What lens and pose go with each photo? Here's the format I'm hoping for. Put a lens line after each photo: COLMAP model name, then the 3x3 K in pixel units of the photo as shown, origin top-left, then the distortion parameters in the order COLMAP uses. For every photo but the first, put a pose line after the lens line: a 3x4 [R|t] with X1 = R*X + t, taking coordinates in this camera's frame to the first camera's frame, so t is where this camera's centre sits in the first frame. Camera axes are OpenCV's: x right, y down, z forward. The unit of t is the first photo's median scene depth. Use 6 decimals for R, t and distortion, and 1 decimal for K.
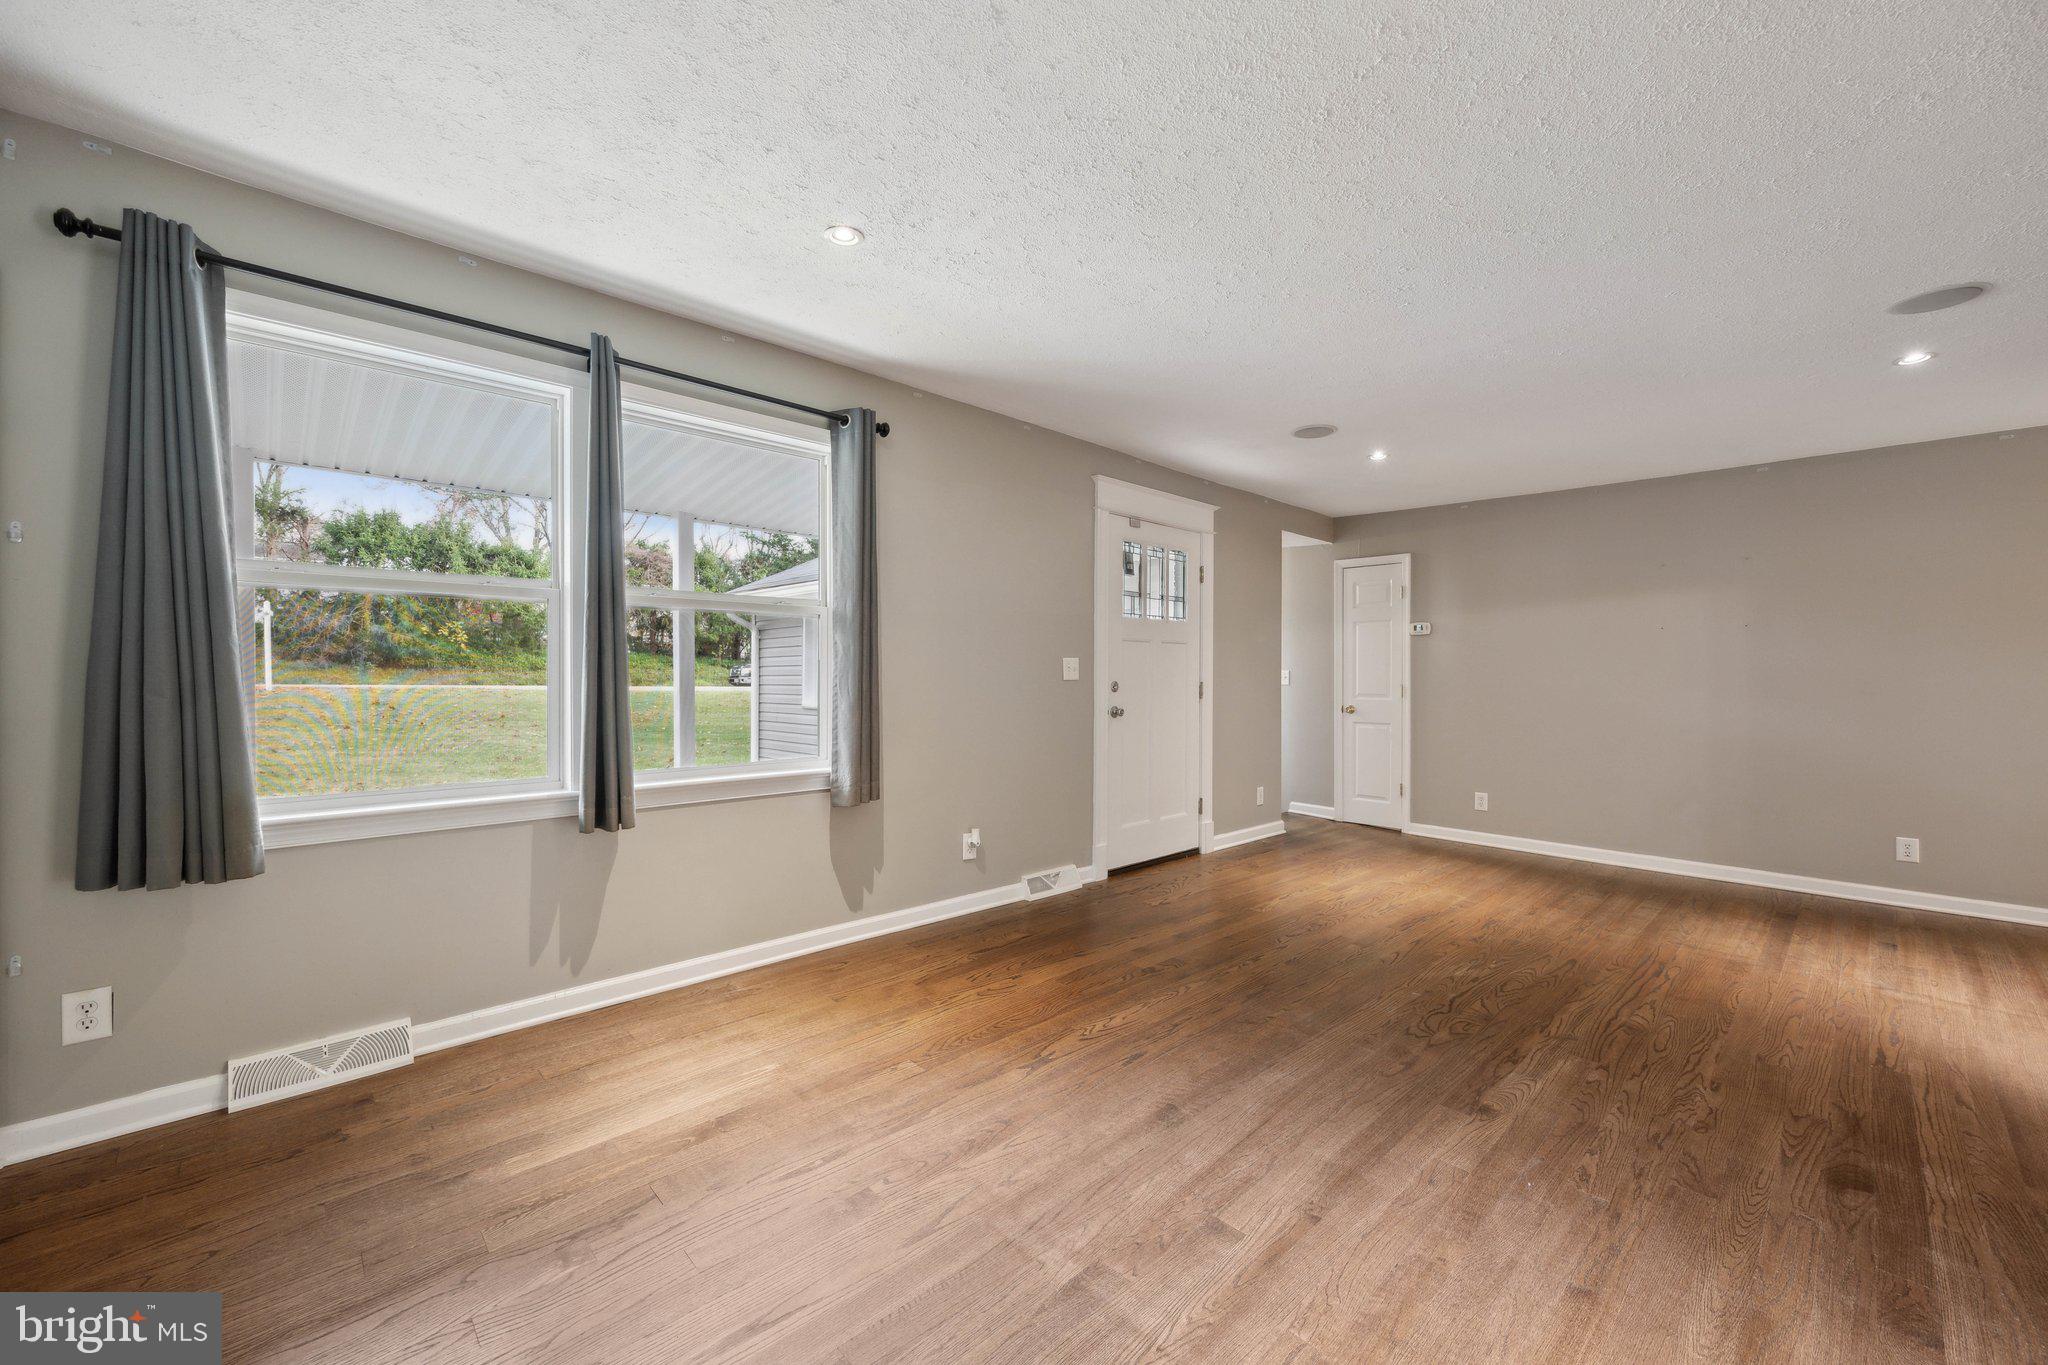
lens RADIAL K [[807.5, 0, 1027.9], [0, 807.5, 679.7], [0, 0, 1]] dist [-0.000240, 0.000330]
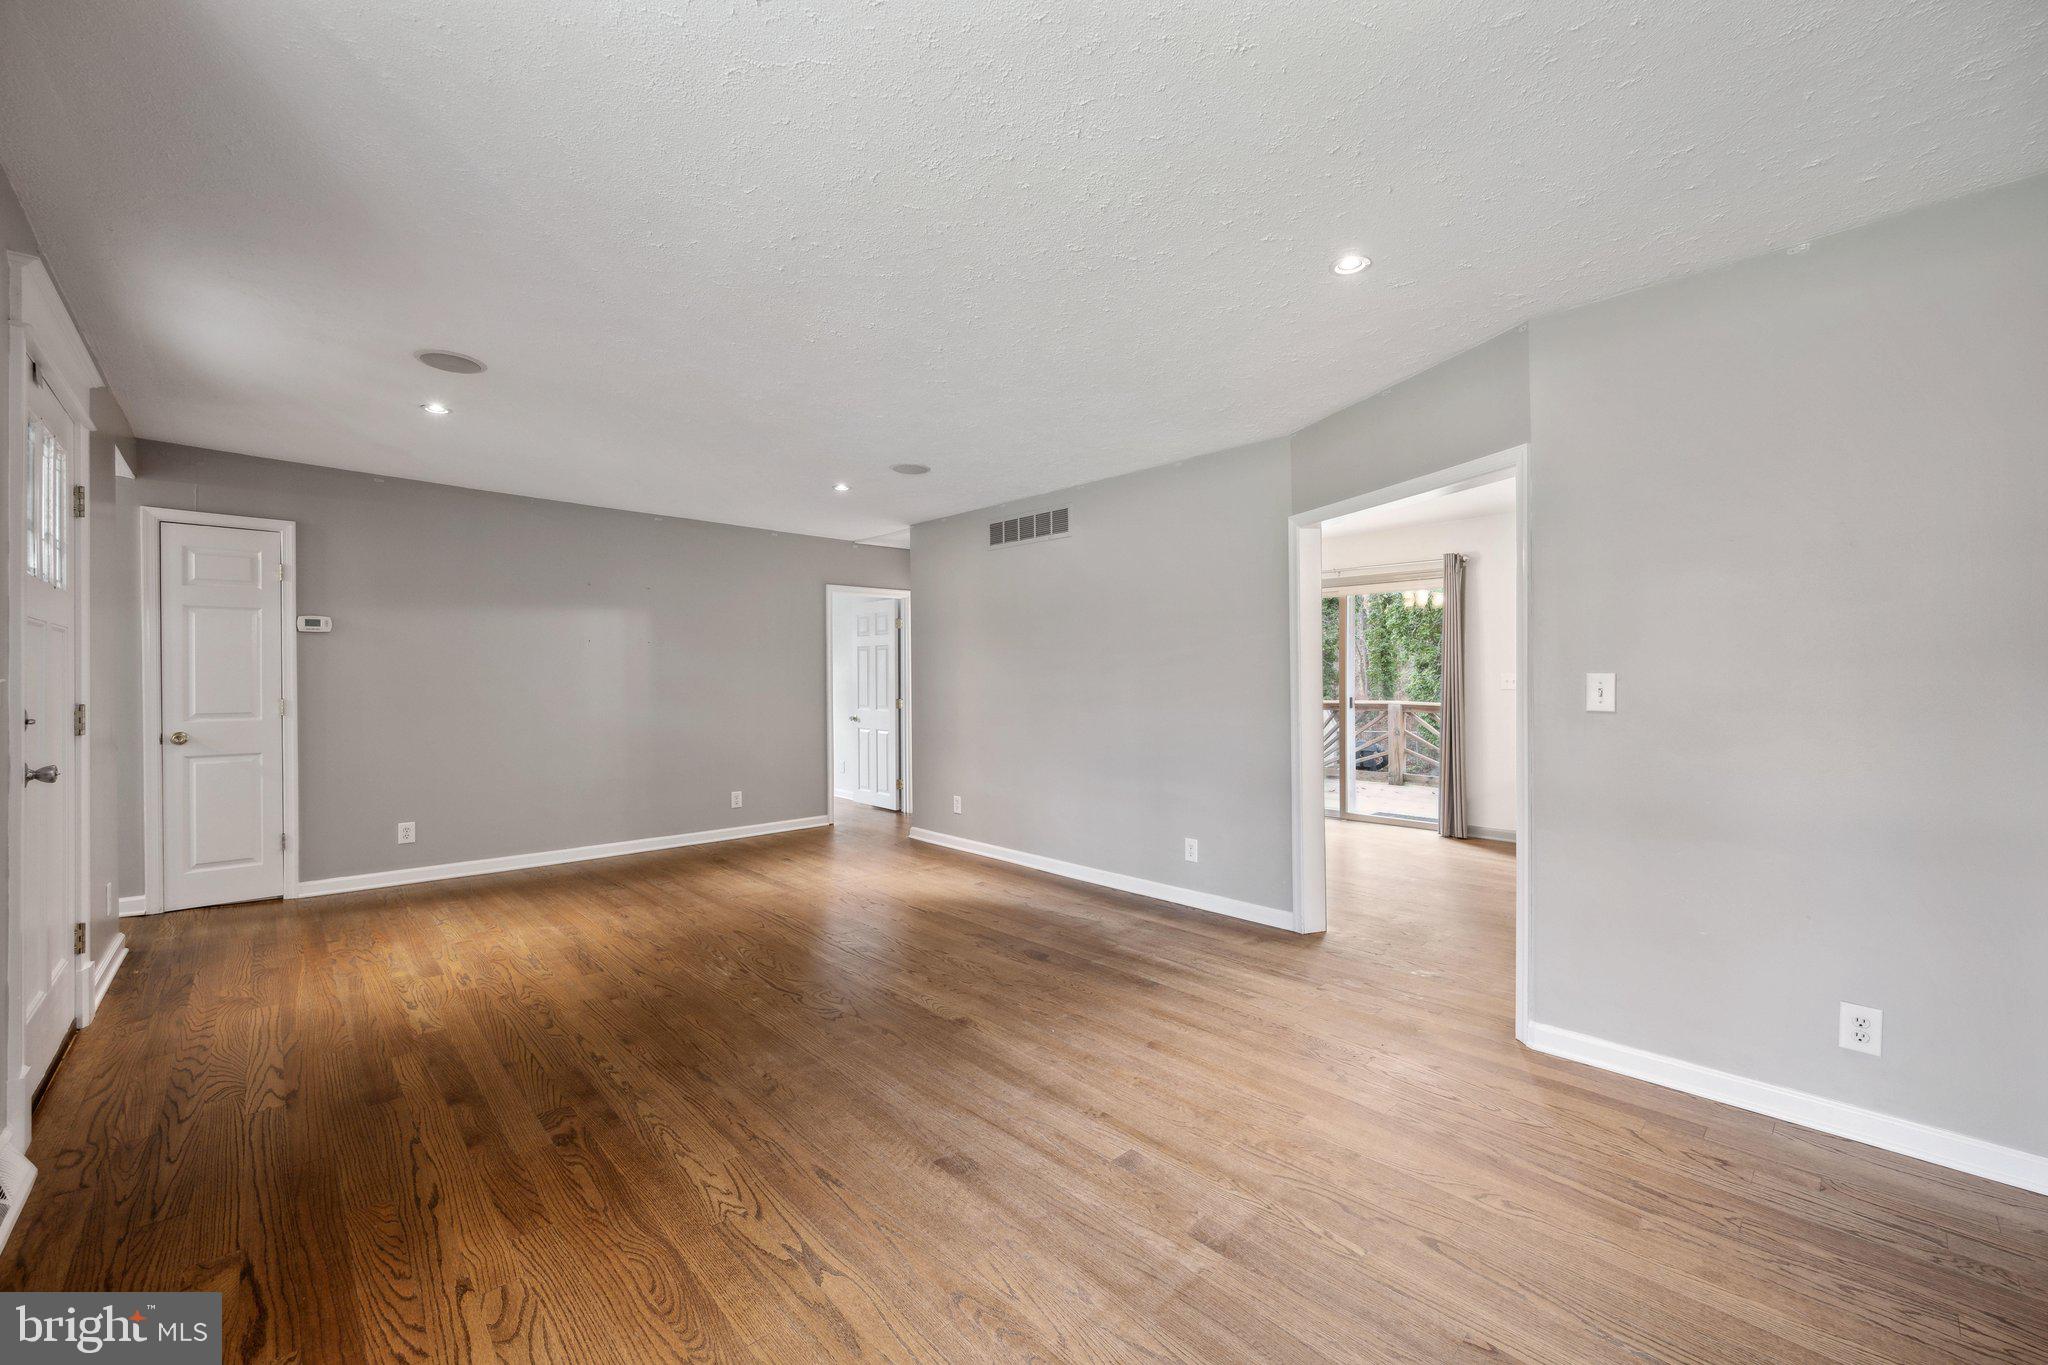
lens RADIAL K [[805.0, 0, 1027.4], [0, 805.0, 675.5], [0, 0, 1]] dist [0.000996, 0.000185]
pose [[0.004940, -0.002540, 0.999985, -0.551172], [0.008234, 0.999963, 0.002499, -0.022776], [-0.999954, 0.008222, 0.004961, 0.659260]]
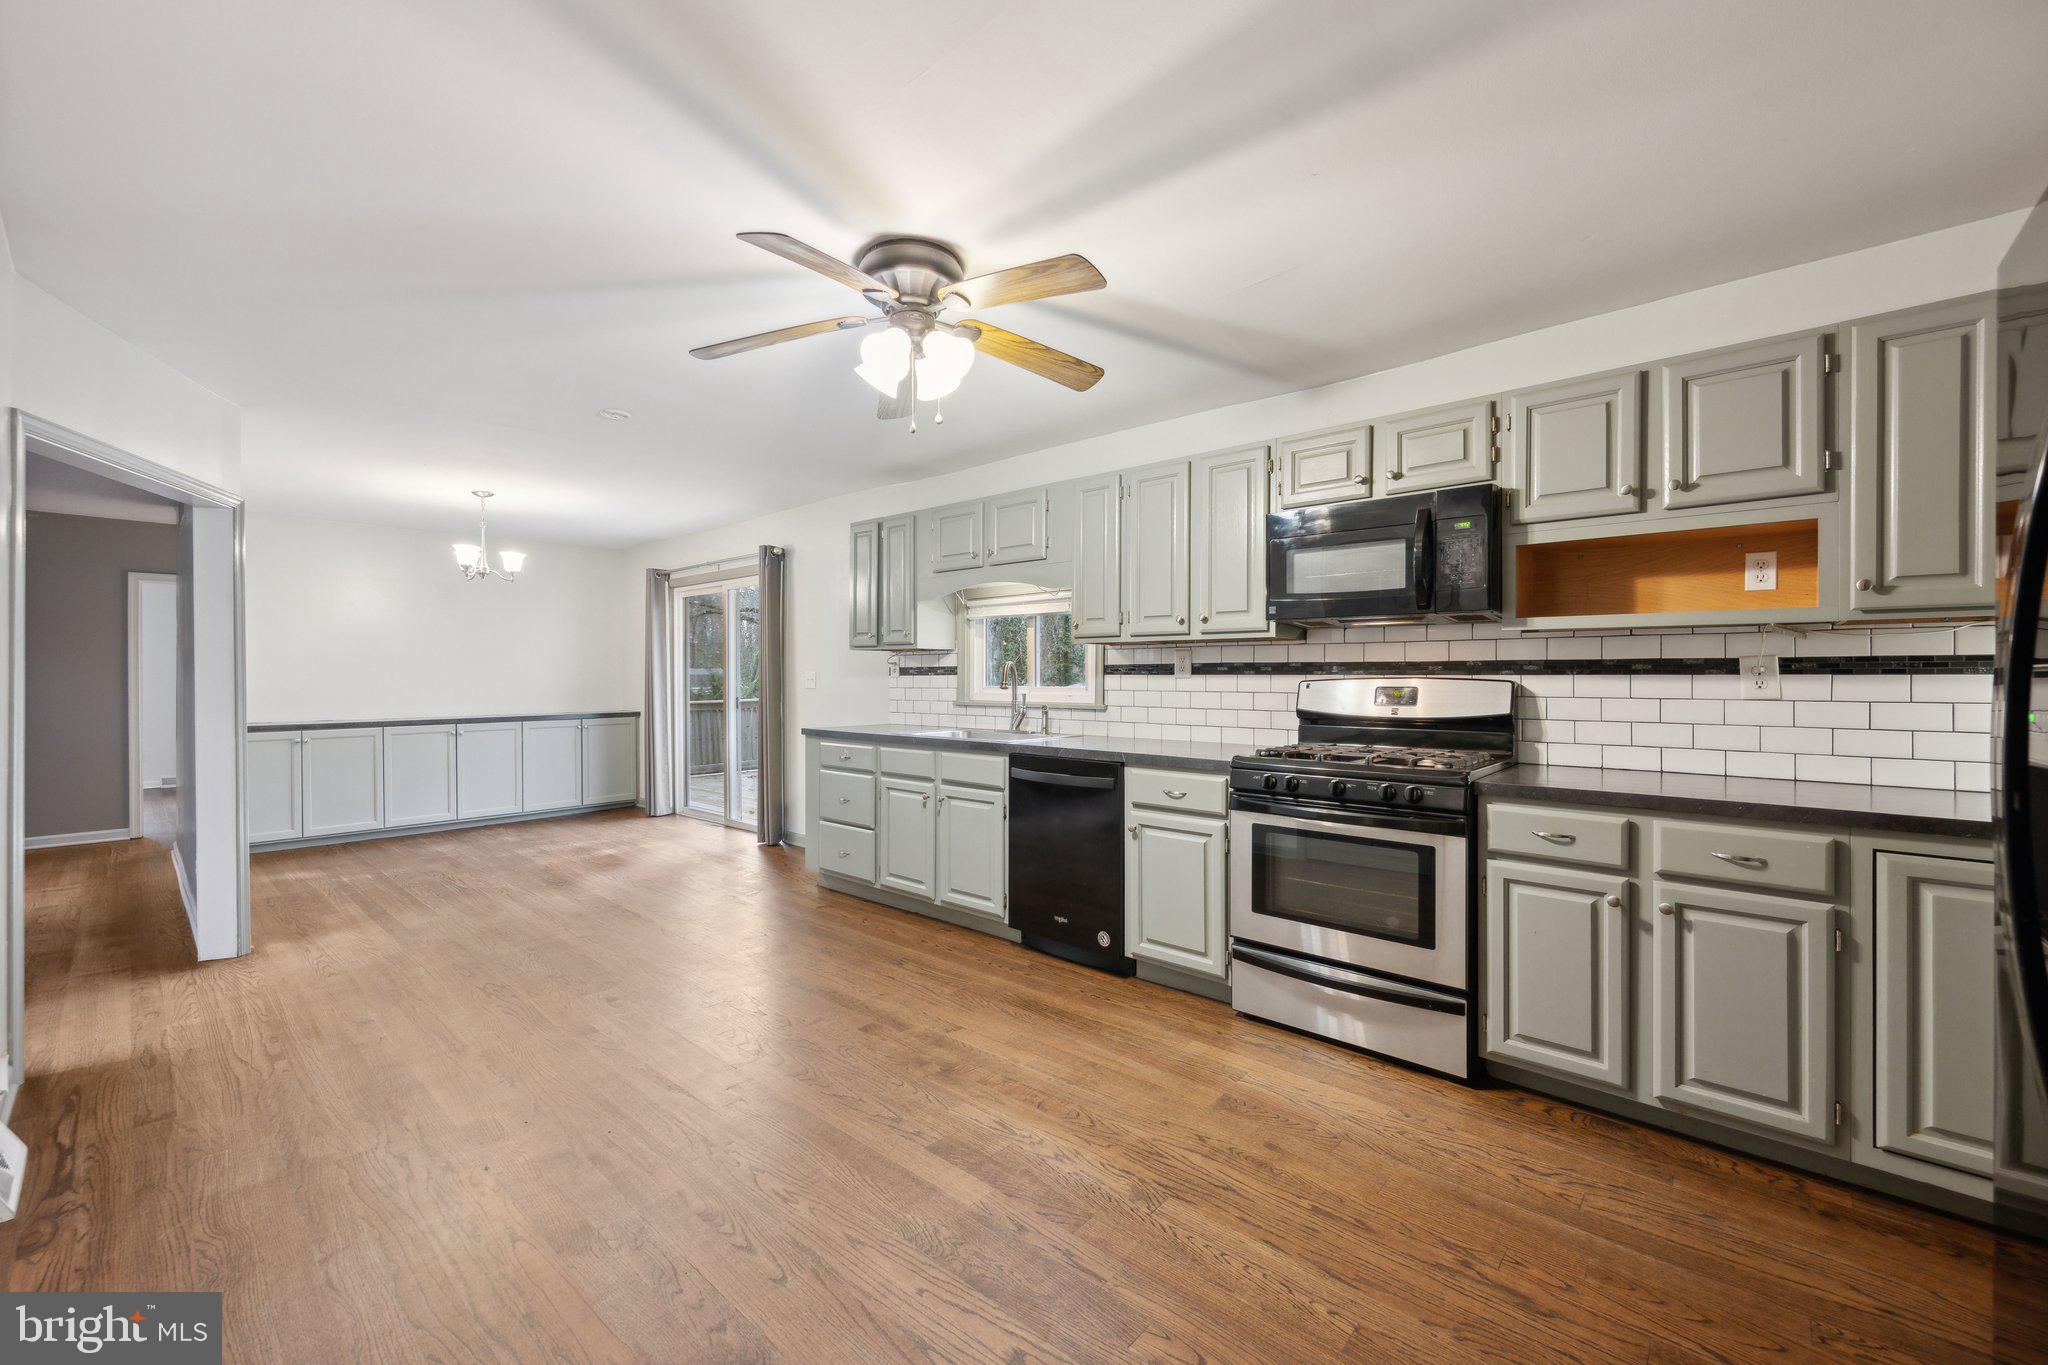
lens RADIAL K [[810.0, 0, 1025.3], [0, 810.0, 672.8], [0, 0, 1]] dist [-0.000982, -0.000171]
pose [[-0.076289, 0.003097, 0.997081, -0.497288], [0.006524, 0.999975, -0.002607, -0.000759], [-0.997064, 0.006307, -0.076307, -0.902165]]
